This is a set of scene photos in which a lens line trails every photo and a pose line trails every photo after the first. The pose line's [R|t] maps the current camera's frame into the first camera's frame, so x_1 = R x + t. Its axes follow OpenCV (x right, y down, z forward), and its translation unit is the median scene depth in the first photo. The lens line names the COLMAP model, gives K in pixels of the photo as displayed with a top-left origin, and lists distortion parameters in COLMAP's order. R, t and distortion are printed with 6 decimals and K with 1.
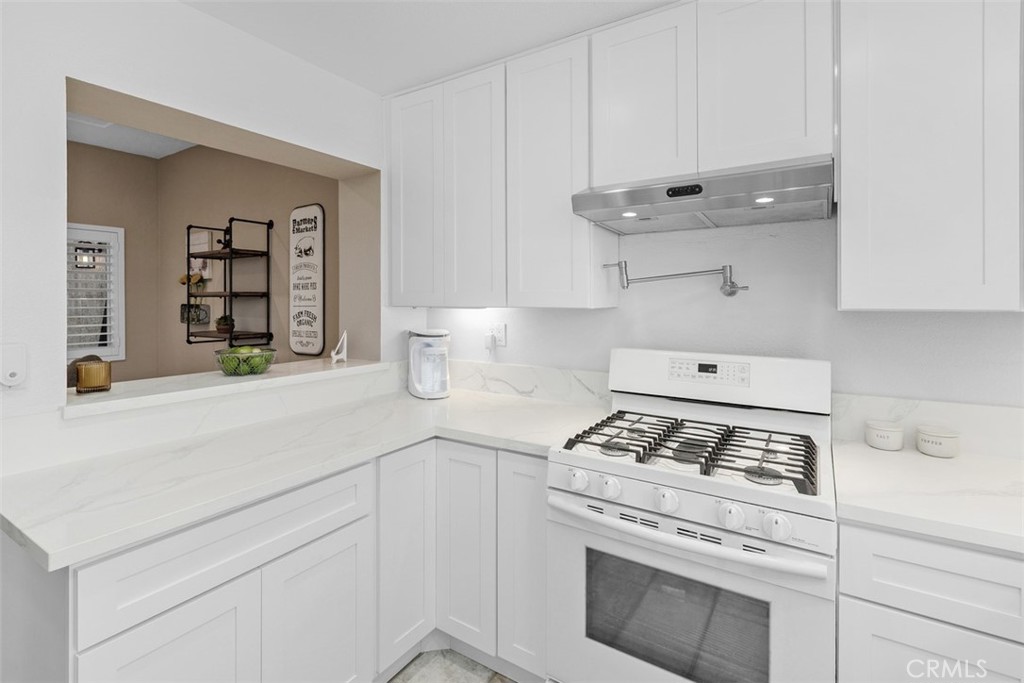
lens RADIAL K [[472.2, 0, 512.5], [0, 472.2, 316.8], [0, 0, 1]] dist [-0.000329, -0.000388]
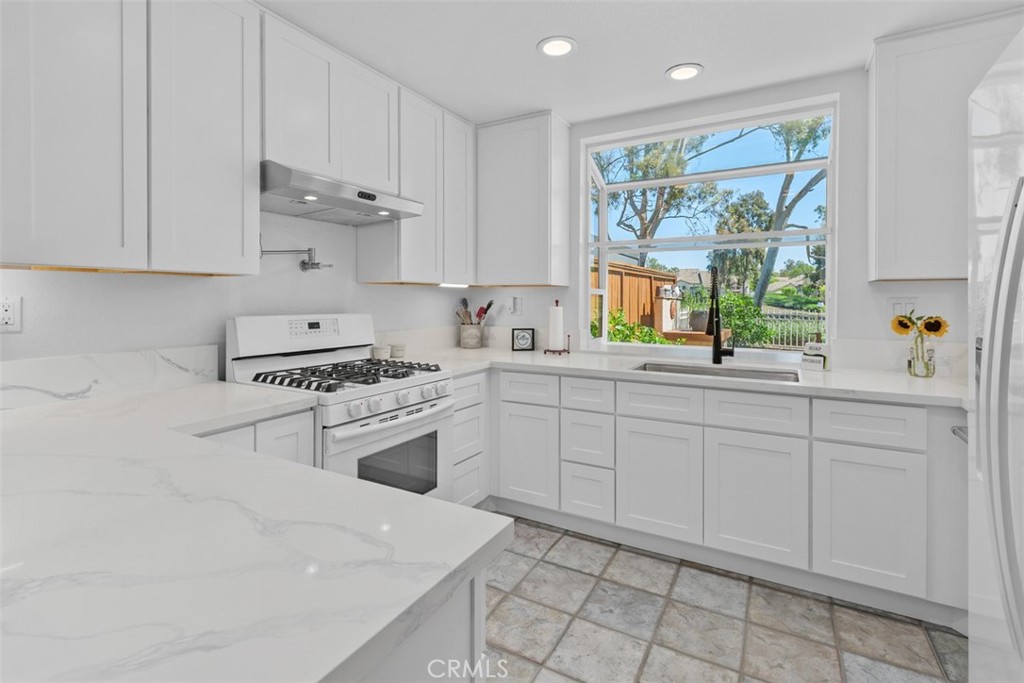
lens RADIAL K [[480.1, 0, 513.9], [0, 480.1, 304.9], [0, 0, 1]] dist [0.008101, 0.000032]
pose [[-0.053282, -0.024598, 0.998276, -0.538078], [0.012972, 0.999595, 0.025323, 0.013860], [-0.998495, 0.014299, -0.052941, 0.286330]]
